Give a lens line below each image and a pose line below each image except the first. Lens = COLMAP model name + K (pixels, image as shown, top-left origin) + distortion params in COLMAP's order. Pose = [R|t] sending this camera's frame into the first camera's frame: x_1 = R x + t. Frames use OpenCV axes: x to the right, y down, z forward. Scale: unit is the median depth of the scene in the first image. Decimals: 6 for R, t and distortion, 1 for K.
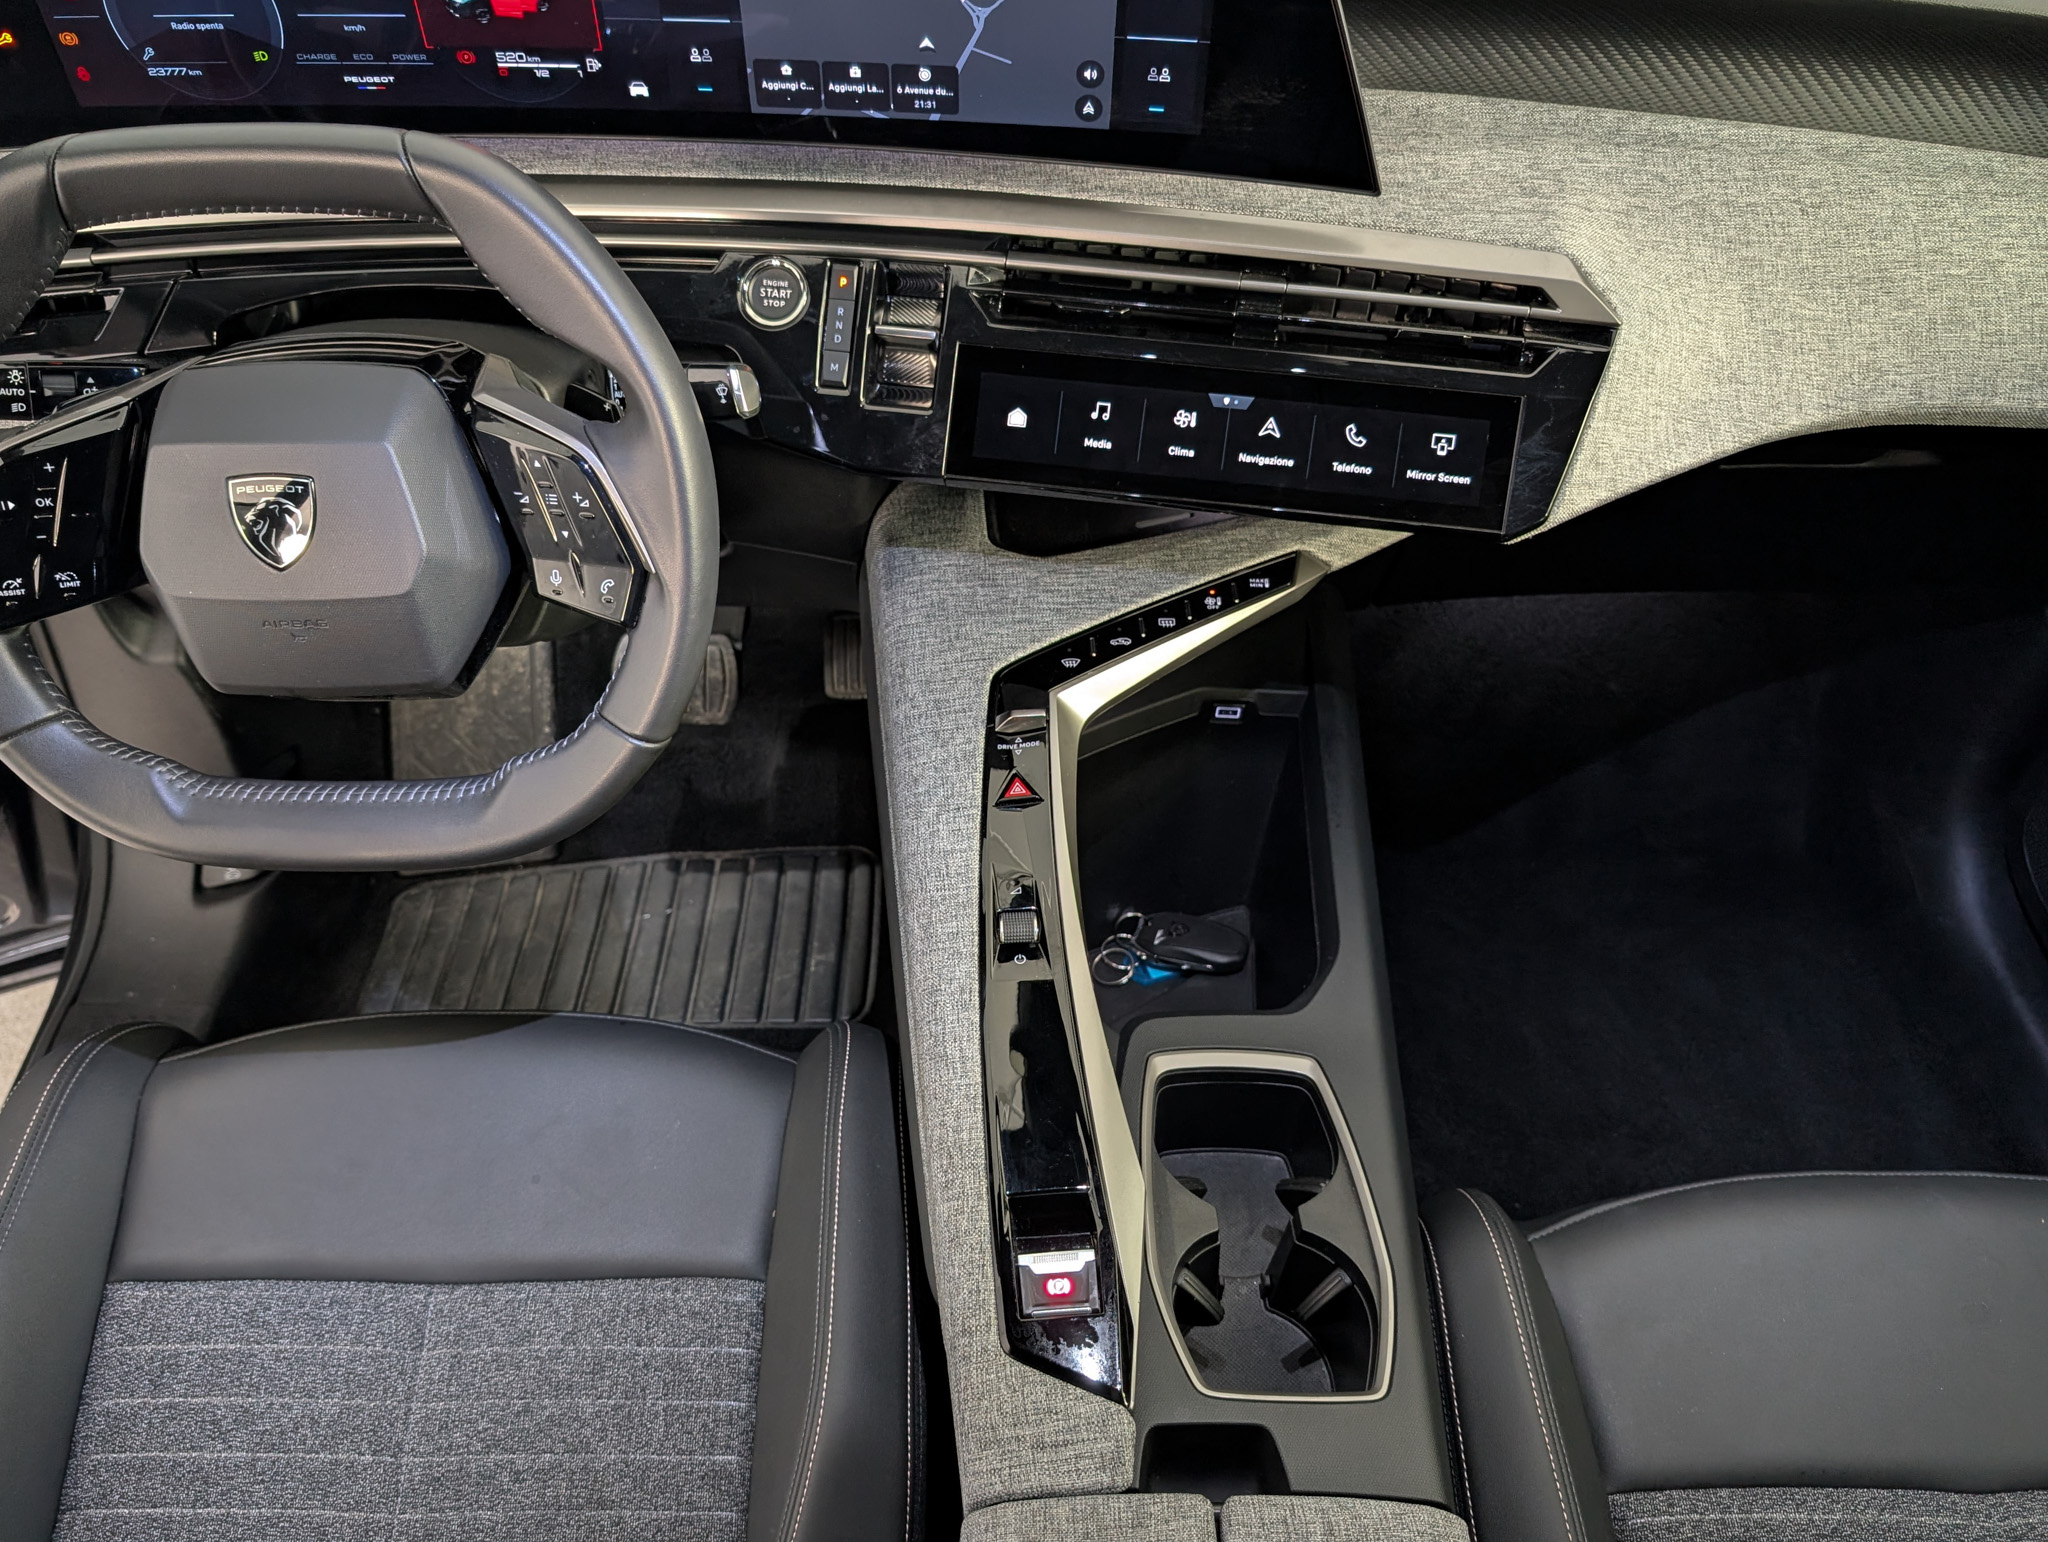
lens RADIAL K [[1596.3, 0, 952.2], [0, 1596.3, 771.3], [0, 0, 1]] dist [0.008300, -0.013193]
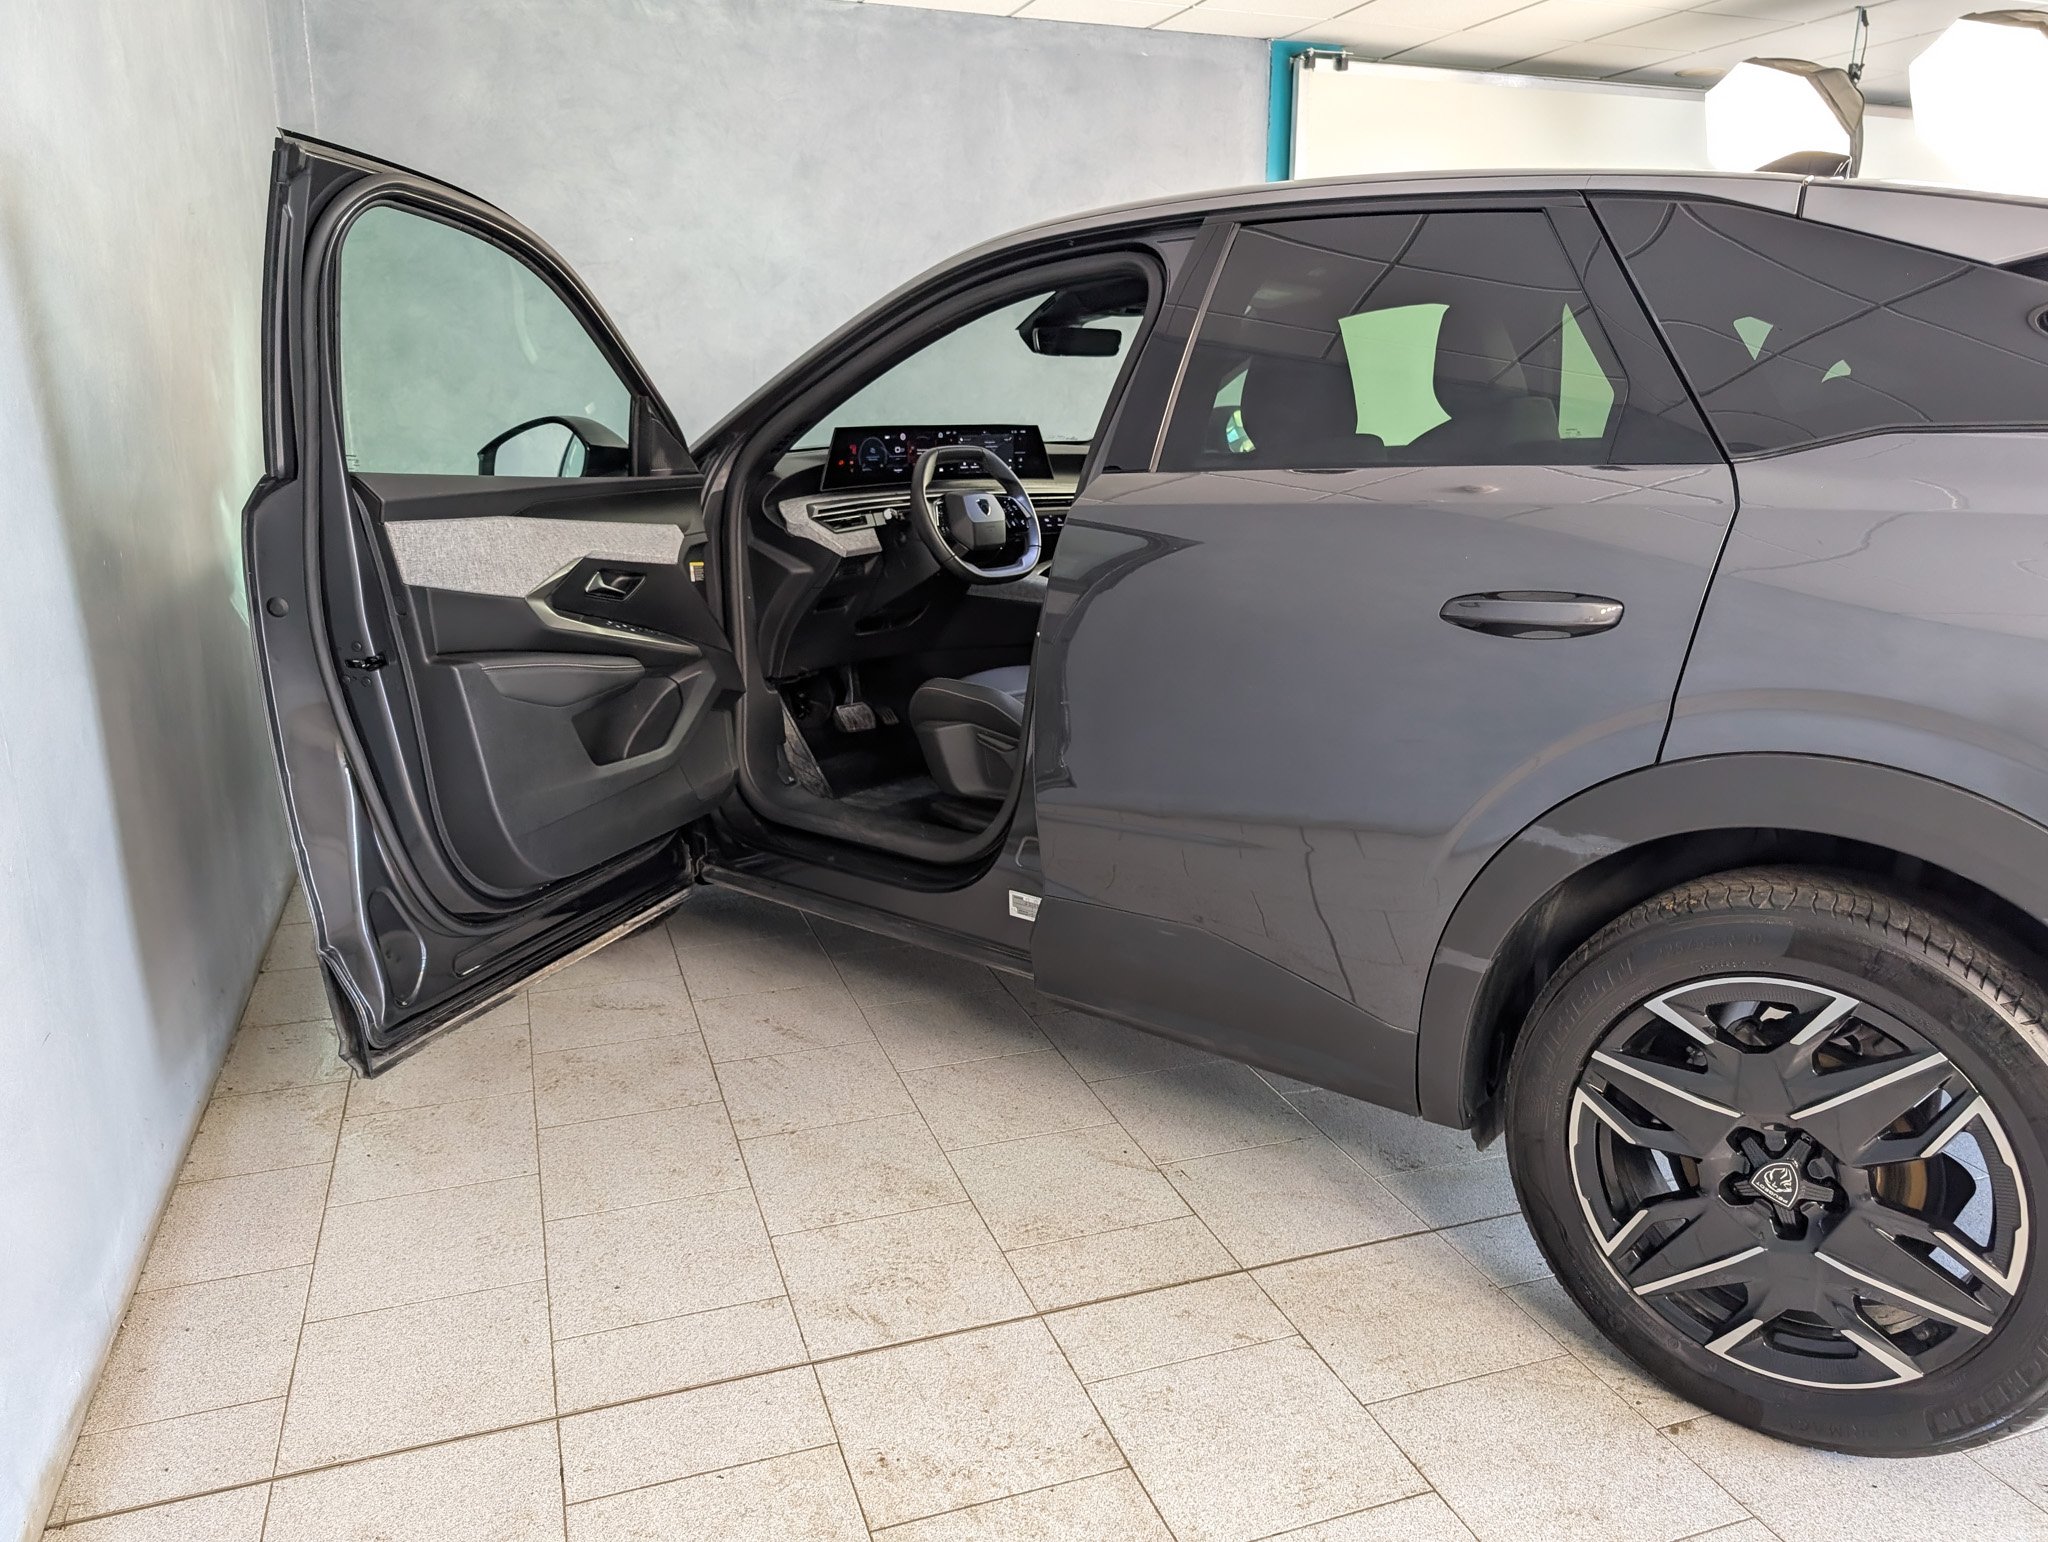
lens RADIAL K [[1476.6, 0, 1072.1], [0, 1476.6, 773.5], [0, 0, 1]] dist [0.004496, -0.000880]
pose [[0.617294, -0.177002, 0.766563, -3.522752], [0.569289, 0.773008, -0.279944, 1.749866], [-0.543009, 0.609204, 0.577938, -1.225404]]
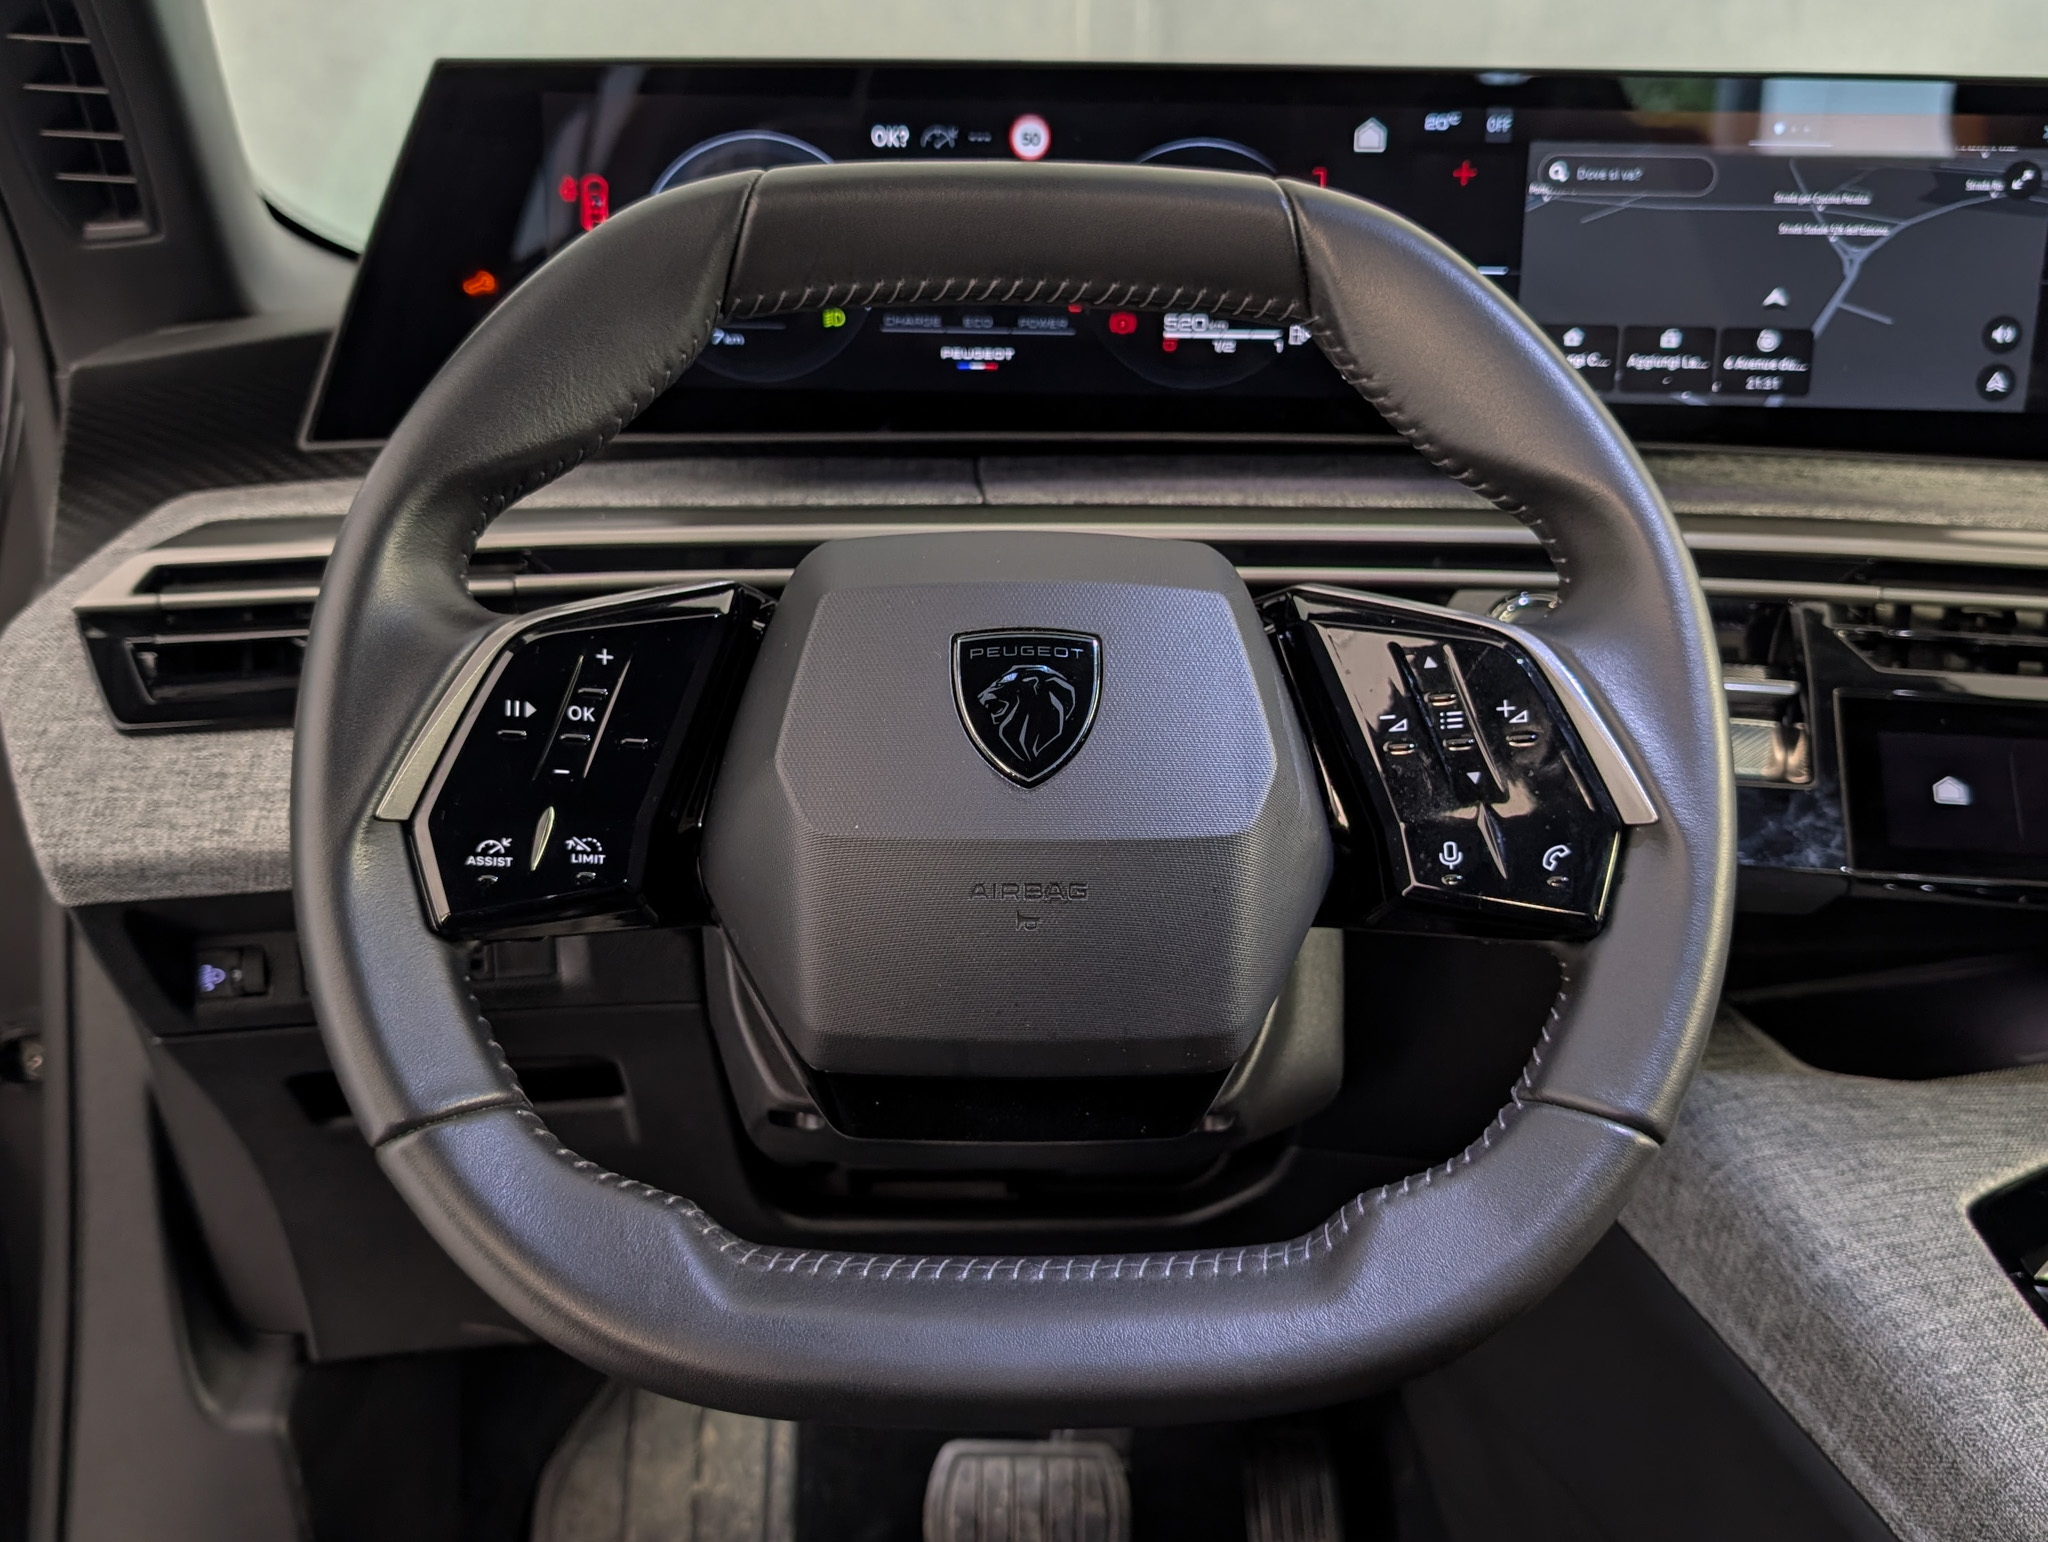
lens RADIAL K [[2030.2, 0, 1015.8], [0, 2030.2, 760.9], [0, 0, 1]] dist [-0.001130, -0.031018]
pose [[0.998355, 0.016944, 0.054765, -0.396873], [0.015920, 0.835789, -0.548820, 0.221249], [-0.055071, 0.548790, 0.834144, 0.341804]]
